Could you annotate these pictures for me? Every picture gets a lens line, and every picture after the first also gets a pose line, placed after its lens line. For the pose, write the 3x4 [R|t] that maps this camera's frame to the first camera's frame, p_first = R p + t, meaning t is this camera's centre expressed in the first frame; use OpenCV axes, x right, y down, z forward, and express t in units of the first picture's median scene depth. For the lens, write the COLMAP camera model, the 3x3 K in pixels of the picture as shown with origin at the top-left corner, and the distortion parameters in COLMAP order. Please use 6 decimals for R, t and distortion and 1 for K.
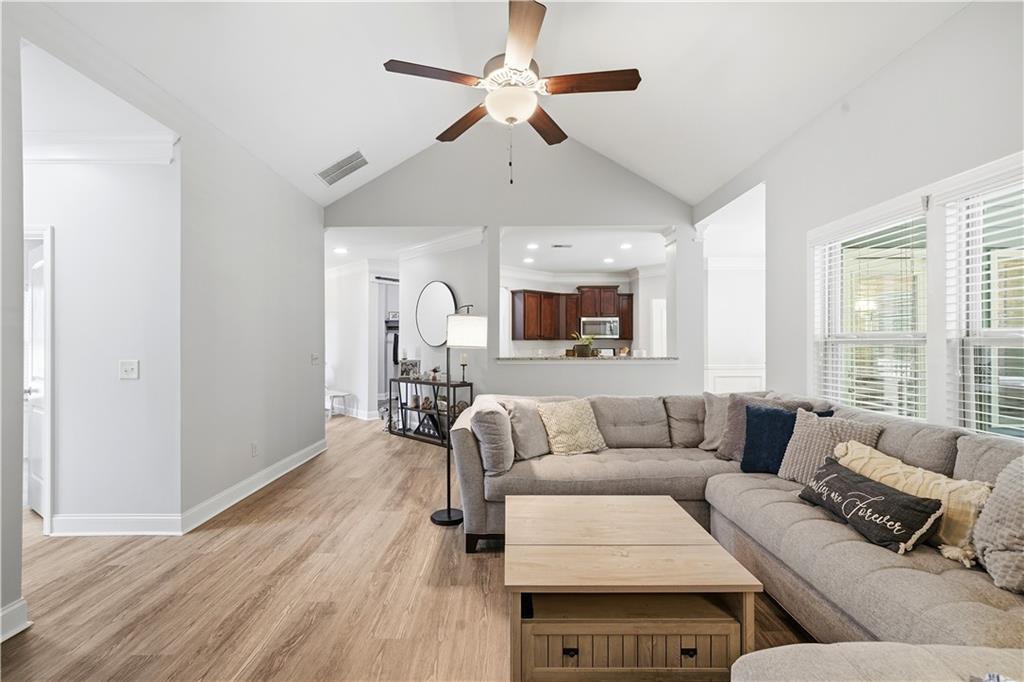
lens RADIAL K [[447.4, 0, 506.1], [0, 447.4, 345.8], [0, 0, 1]] dist [0.001750, 0.001339]
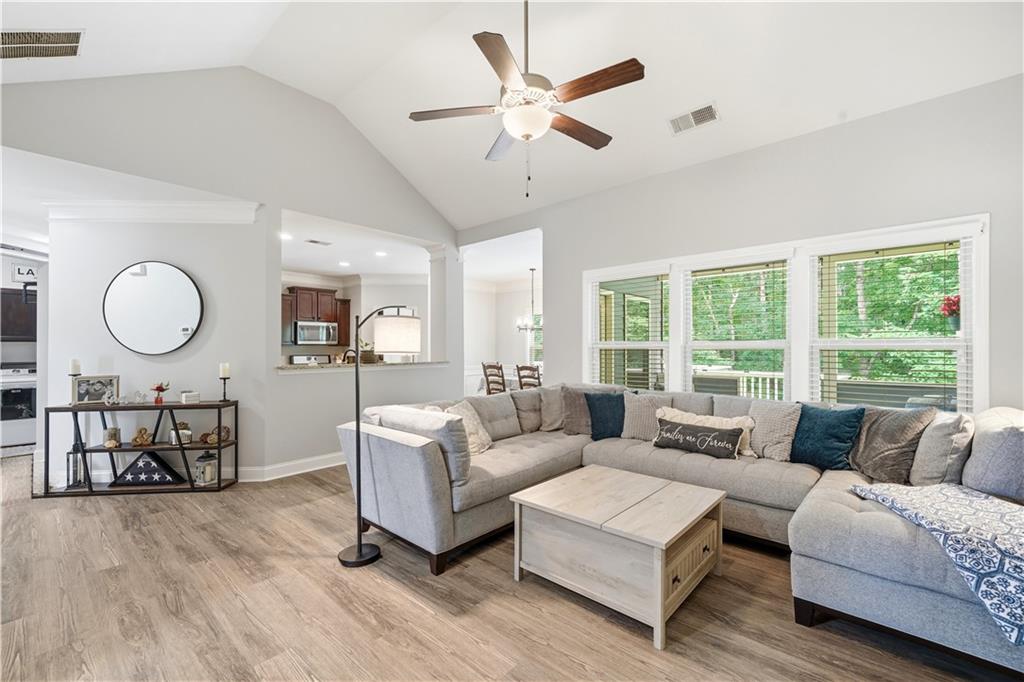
lens RADIAL K [[436.1, 0, 509.7], [0, 436.1, 352.5], [0, 0, 1]] dist [0.002540, 0.000322]
pose [[0.666552, -0.009053, 0.745404, -0.559485], [0.008654, 0.999953, 0.004406, -0.000064], [-0.745408, 0.003514, 0.666599, 0.244733]]
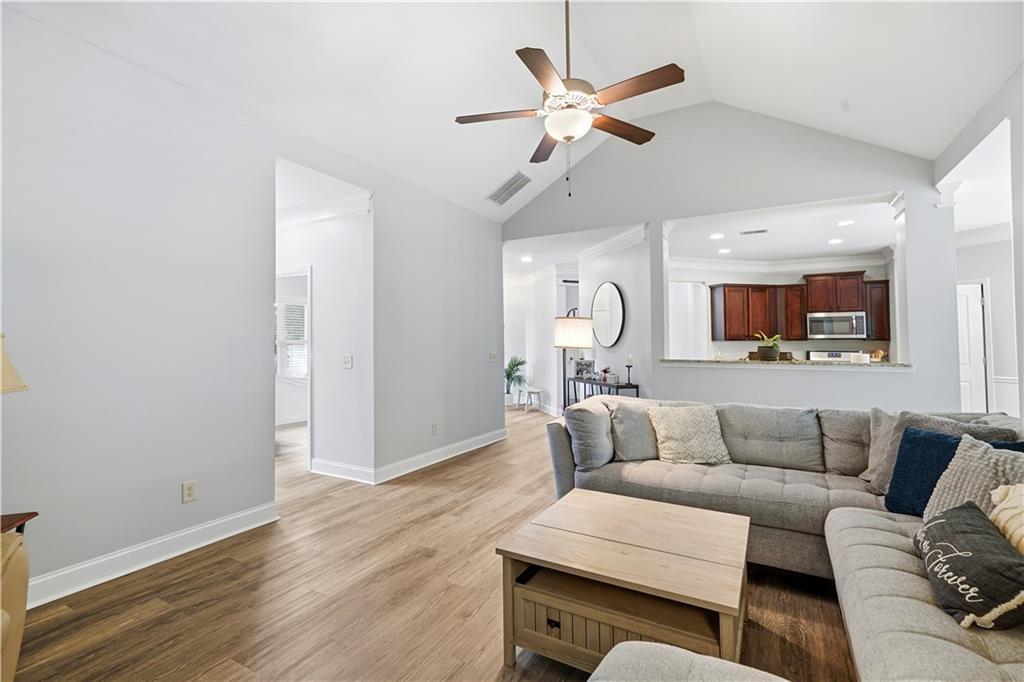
lens RADIAL K [[466.4, 0, 507.2], [0, 466.4, 340.3], [0, 0, 1]] dist [0.003938, 0.001511]
pose [[0.870643, 0.000033, -0.491916, 0.301088], [-0.006279, 0.999919, -0.011046, -0.001544], [0.491876, 0.012706, 0.870573, -0.034685]]
